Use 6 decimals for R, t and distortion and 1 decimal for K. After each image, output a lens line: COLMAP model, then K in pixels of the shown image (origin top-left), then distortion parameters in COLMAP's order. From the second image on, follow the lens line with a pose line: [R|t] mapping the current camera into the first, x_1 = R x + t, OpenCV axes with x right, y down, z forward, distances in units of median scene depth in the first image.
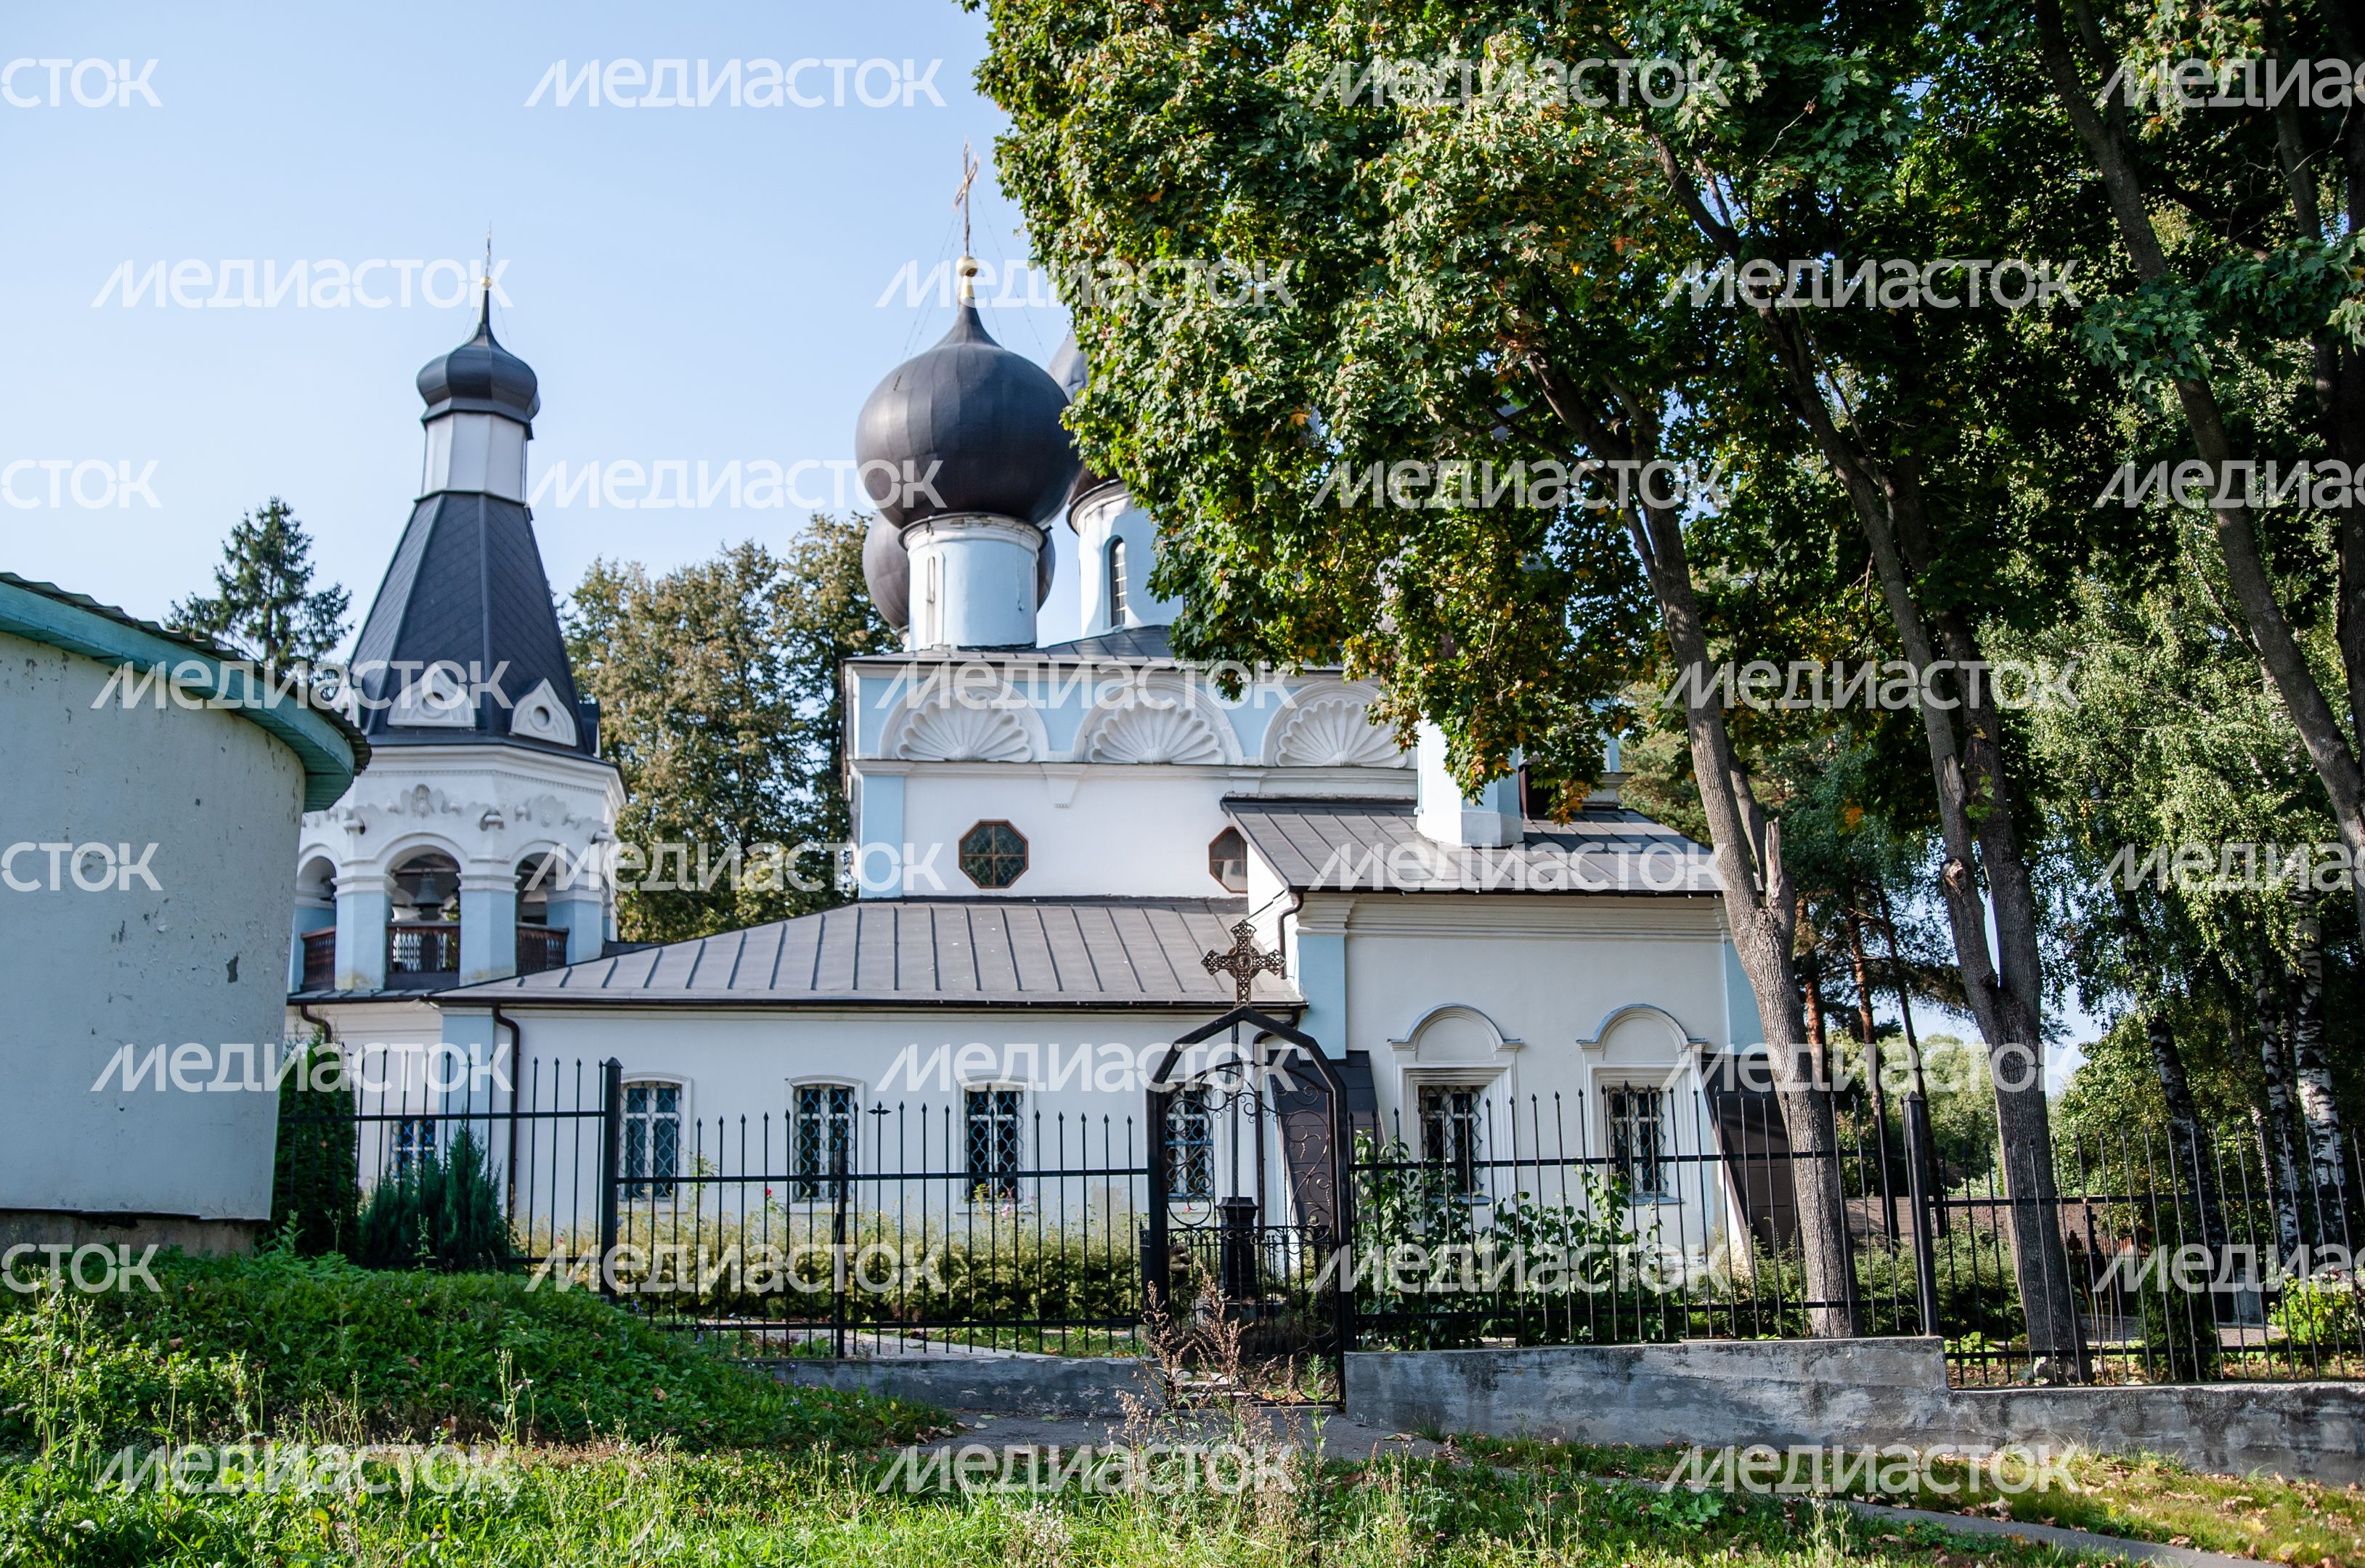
lens RADIAL K [[2030.6, 0, 1182.5], [0, 2030.6, 784.0], [0, 0, 1]] dist [-0.145868, 0.321328]
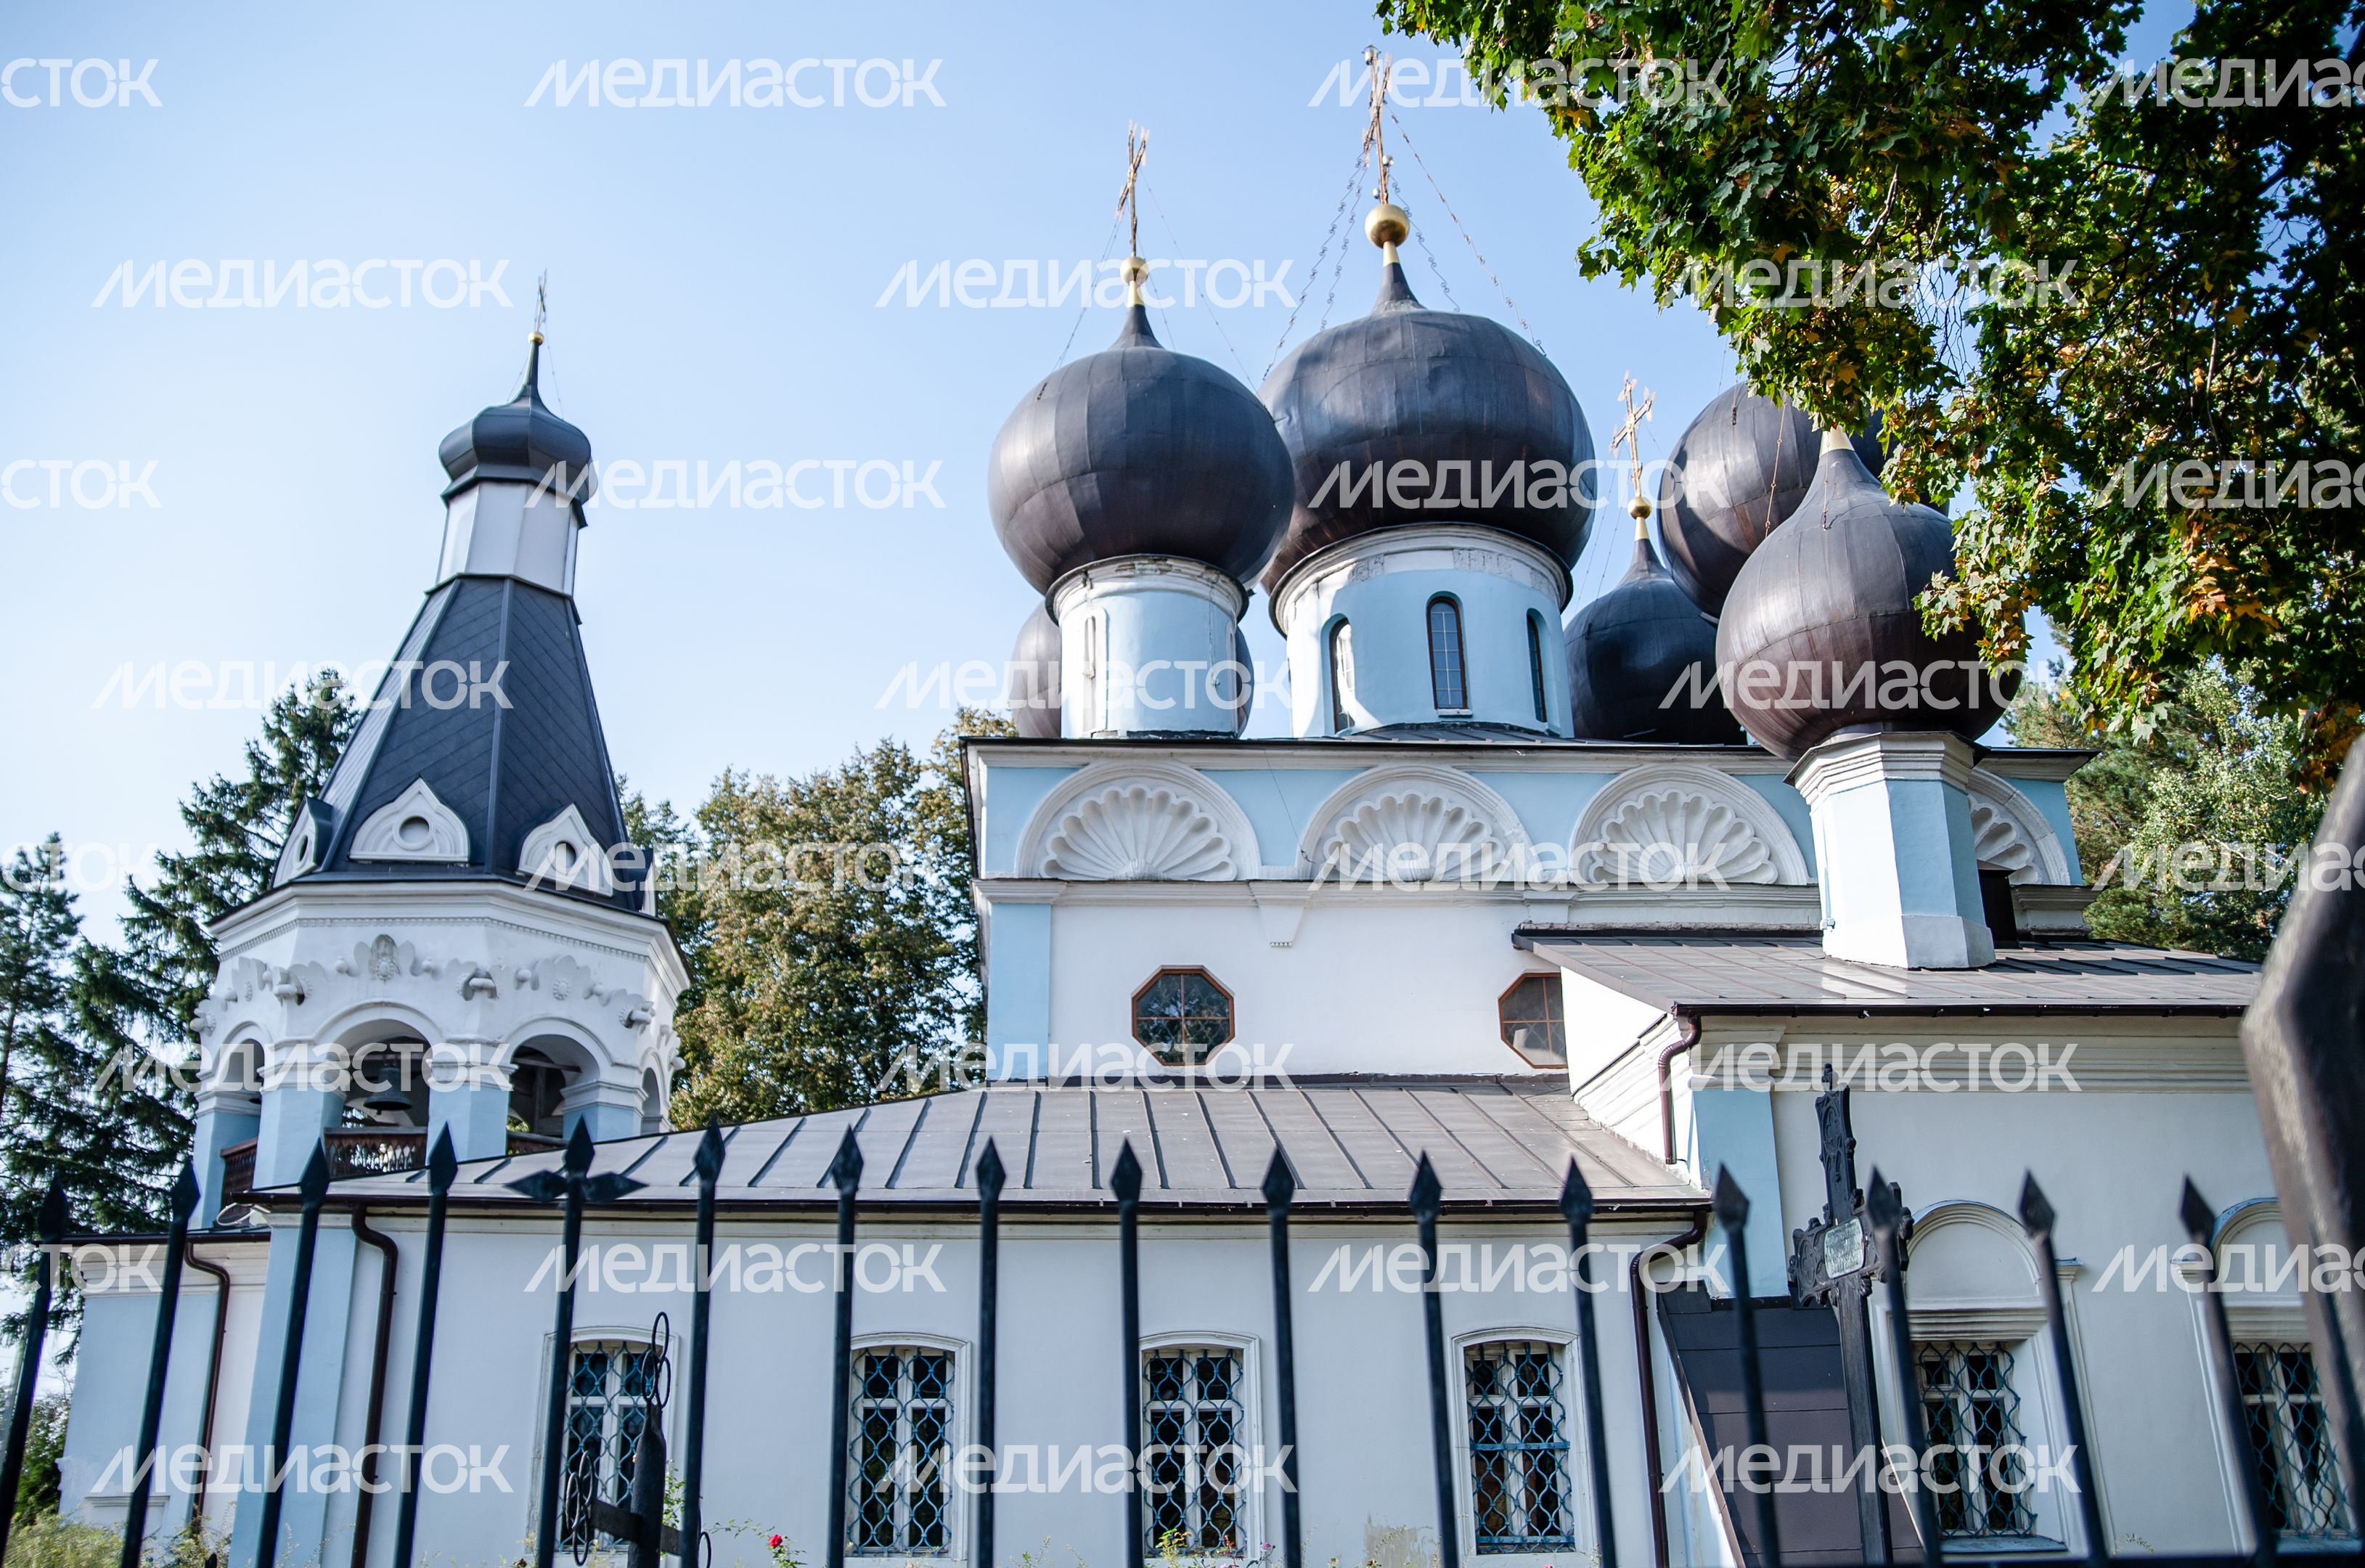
lens RADIAL K [[2030.9, 0, 1182.5], [0, 2030.9, 784.0], [0, 0, 1]] dist [-0.145868, 0.321328]
pose [[0.996077, -0.026587, -0.084398, -0.030413], [0.013740, 0.988696, -0.149305, 0.053262], [0.087414, 0.147559, 0.985183, 0.286220]]
